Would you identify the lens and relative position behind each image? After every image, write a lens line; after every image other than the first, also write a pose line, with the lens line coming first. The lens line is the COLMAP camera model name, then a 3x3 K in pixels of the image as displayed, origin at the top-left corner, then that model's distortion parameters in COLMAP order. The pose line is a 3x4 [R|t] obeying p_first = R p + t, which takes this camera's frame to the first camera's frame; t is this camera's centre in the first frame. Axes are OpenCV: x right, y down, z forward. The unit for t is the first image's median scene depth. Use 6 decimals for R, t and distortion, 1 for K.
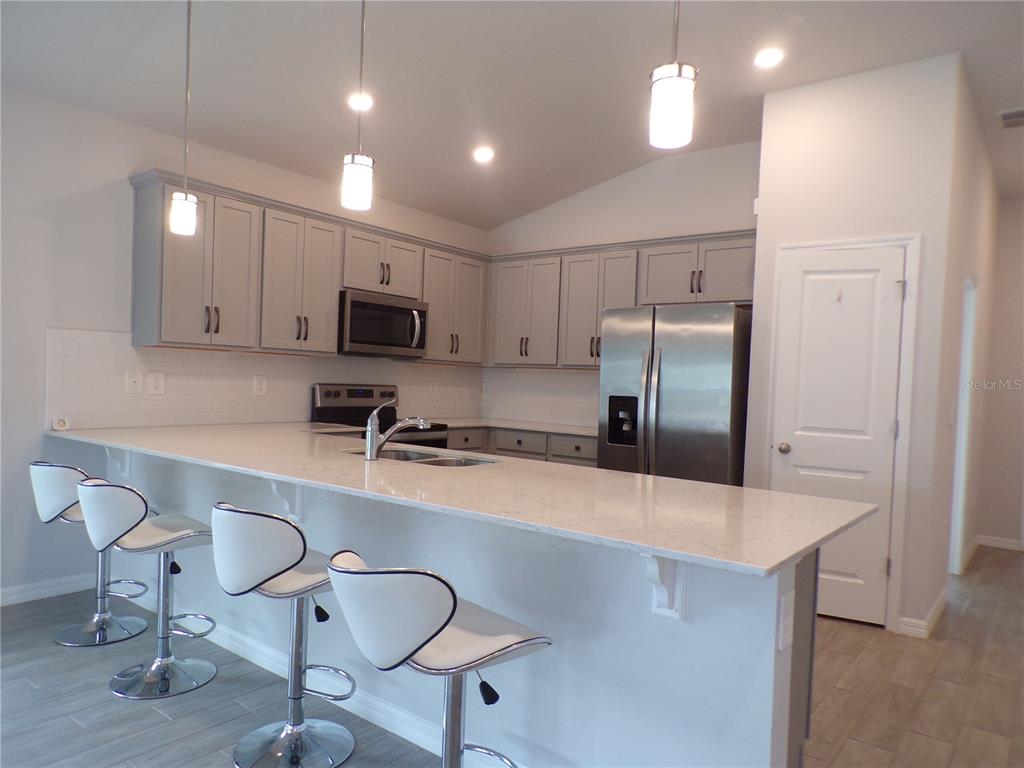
lens RADIAL K [[704.0, 0, 504.5], [0, 704.0, 380.2], [0, 0, 1]] dist [0.004434, -0.005397]
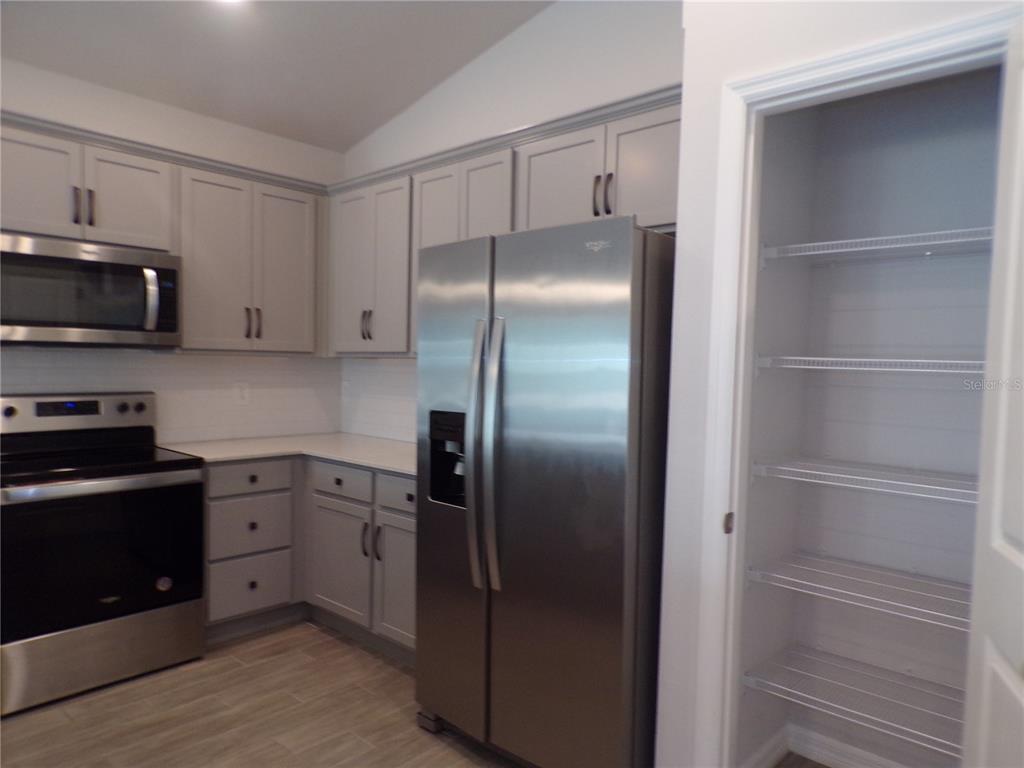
lens RADIAL K [[704.0, 0, 516.6], [0, 704.0, 382.2], [0, 0, 1]] dist [0.004434, -0.005397]
pose [[0.997628, -0.022599, -0.065022, 0.215712], [0.024268, 0.999393, 0.025002, -0.009285], [0.064417, -0.026520, 0.997571, 0.406242]]
